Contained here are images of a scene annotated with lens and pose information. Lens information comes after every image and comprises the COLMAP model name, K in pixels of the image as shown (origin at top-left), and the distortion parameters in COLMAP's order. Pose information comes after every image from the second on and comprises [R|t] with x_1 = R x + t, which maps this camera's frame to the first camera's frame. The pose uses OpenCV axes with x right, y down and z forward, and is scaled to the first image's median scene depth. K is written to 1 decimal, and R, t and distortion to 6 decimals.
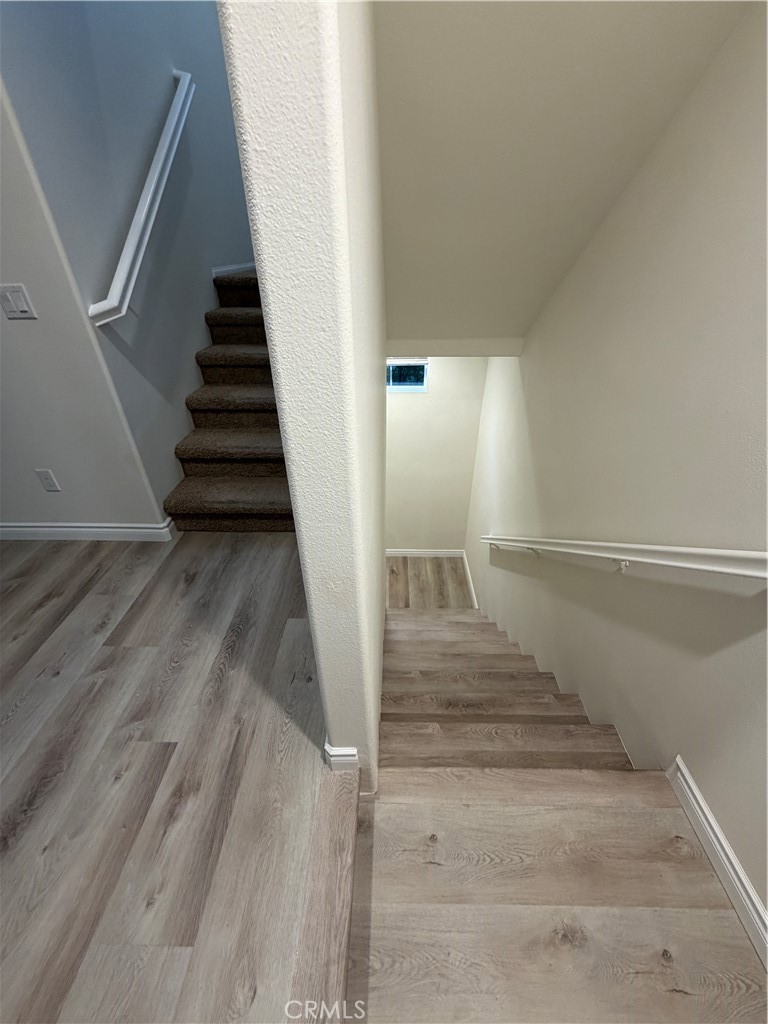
lens RADIAL K [[408.8, 0, 384.2], [0, 408.8, 509.2], [0, 0, 1]] dist [-0.000673, 0.000148]
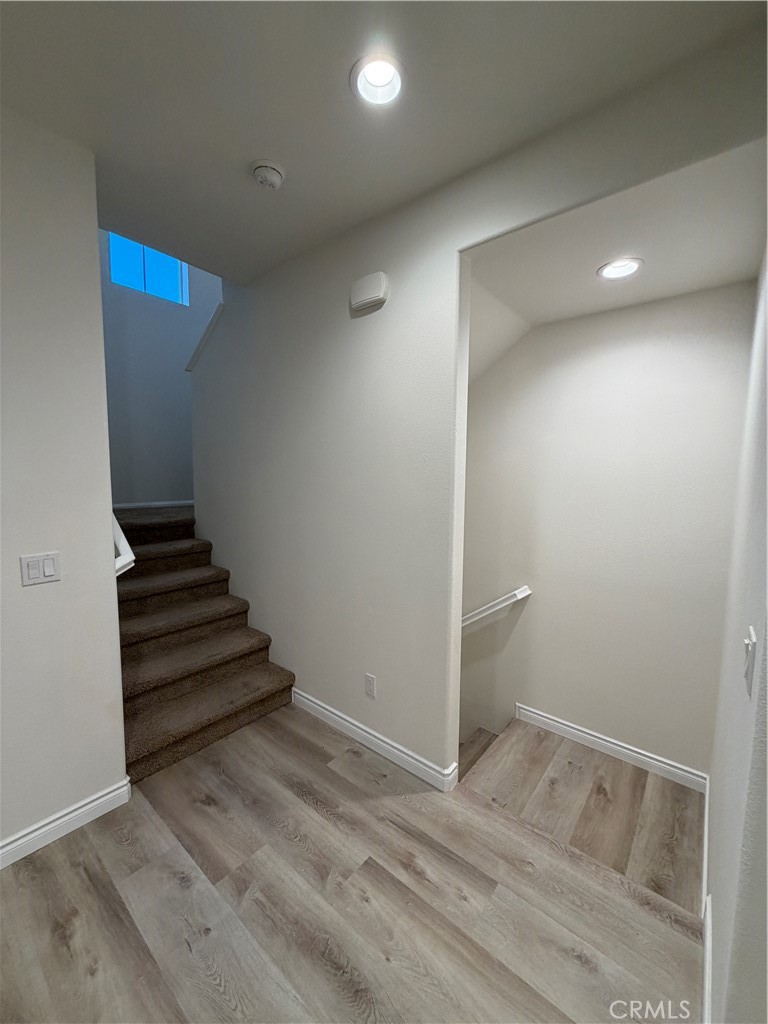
lens RADIAL K [[405.7, 0, 383.1], [0, 405.7, 509.9], [0, 0, 1]] dist [-0.000594, 0.000322]
pose [[0.620600, -0.051868, 0.782410, -1.364677], [0.410291, 0.871795, -0.267645, -0.013382], [-0.668220, 0.487116, 0.562317, -0.255671]]
